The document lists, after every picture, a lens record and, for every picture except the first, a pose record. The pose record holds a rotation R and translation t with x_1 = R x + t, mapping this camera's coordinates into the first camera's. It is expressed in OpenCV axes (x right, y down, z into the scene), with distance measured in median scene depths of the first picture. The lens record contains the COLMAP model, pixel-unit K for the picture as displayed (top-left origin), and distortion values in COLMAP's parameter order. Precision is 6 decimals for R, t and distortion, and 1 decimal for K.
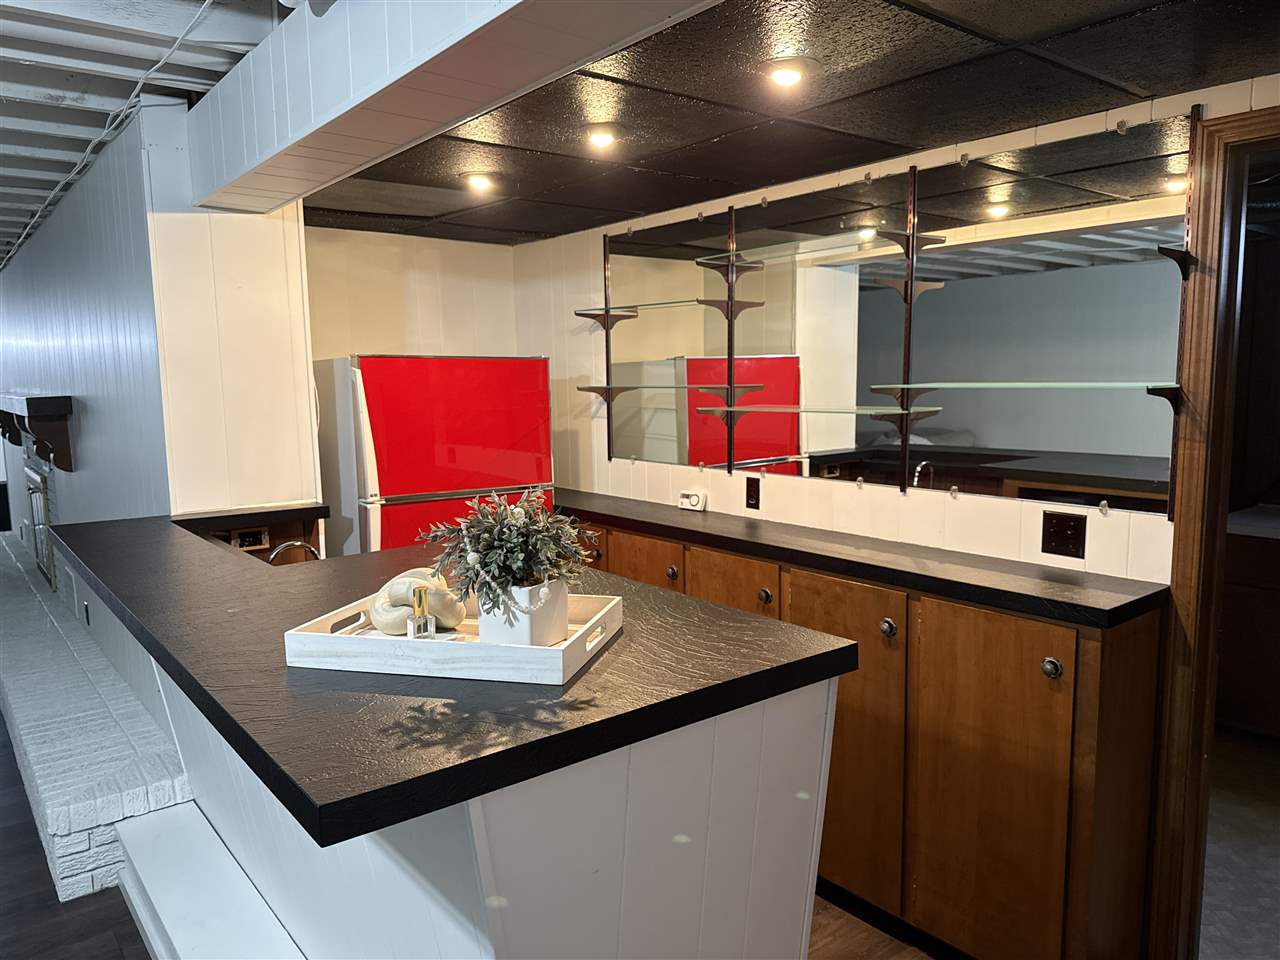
lens RADIAL K [[907.3, 0, 643.3], [0, 907.3, 488.6], [0, 0, 1]] dist [0.008518, -0.000612]
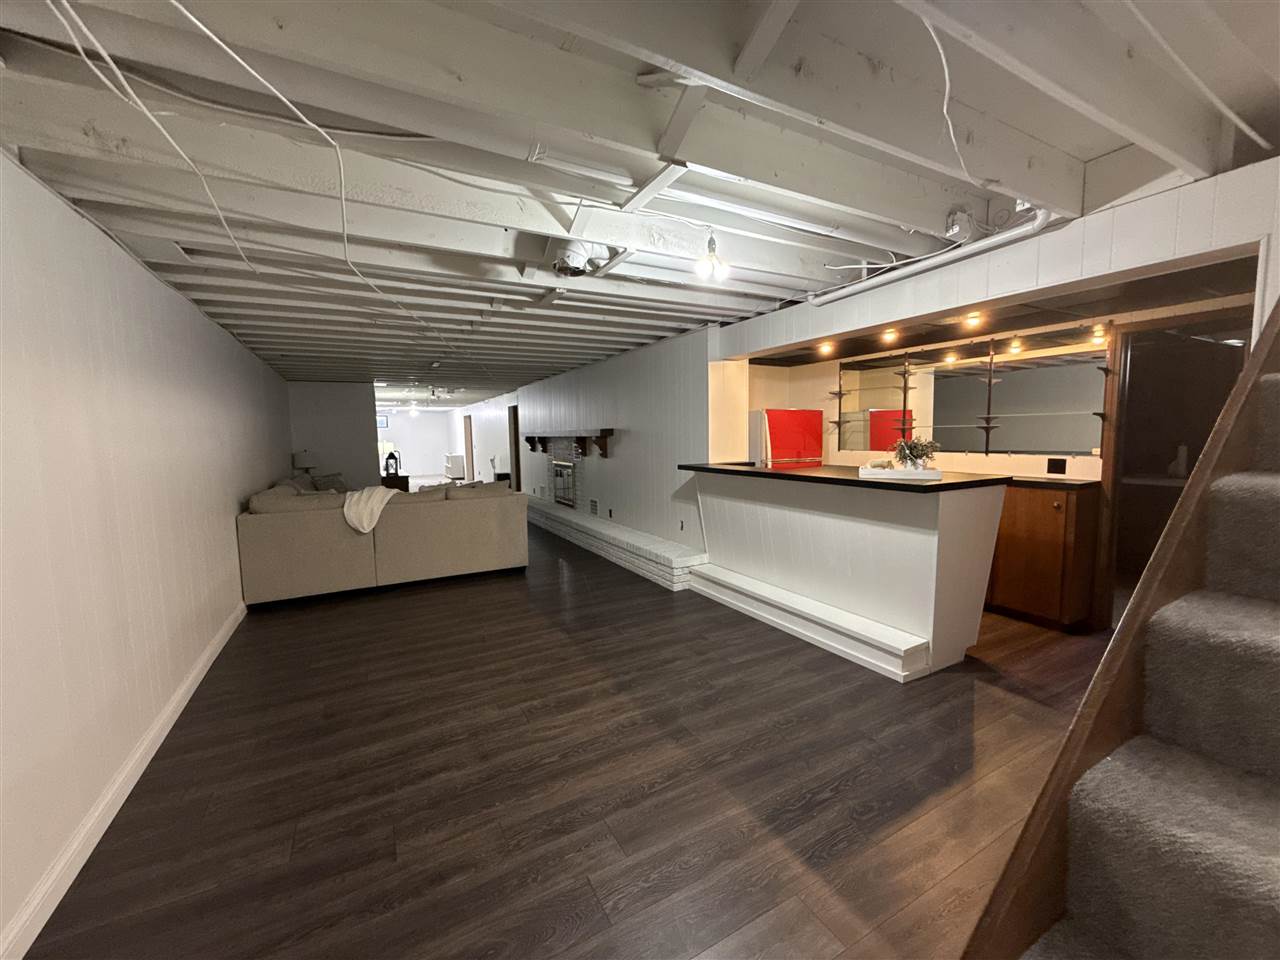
lens RADIAL K [[507.6, 0, 640.0], [0, 507.6, 480.0], [0, 0, 1]] dist [0.002447, 0.000254]
pose [[0.985109, 0.011895, -0.171518, -0.450051], [-0.016427, 0.999552, -0.025028, 0.126693], [0.171144, 0.027472, 0.984863, -0.649117]]
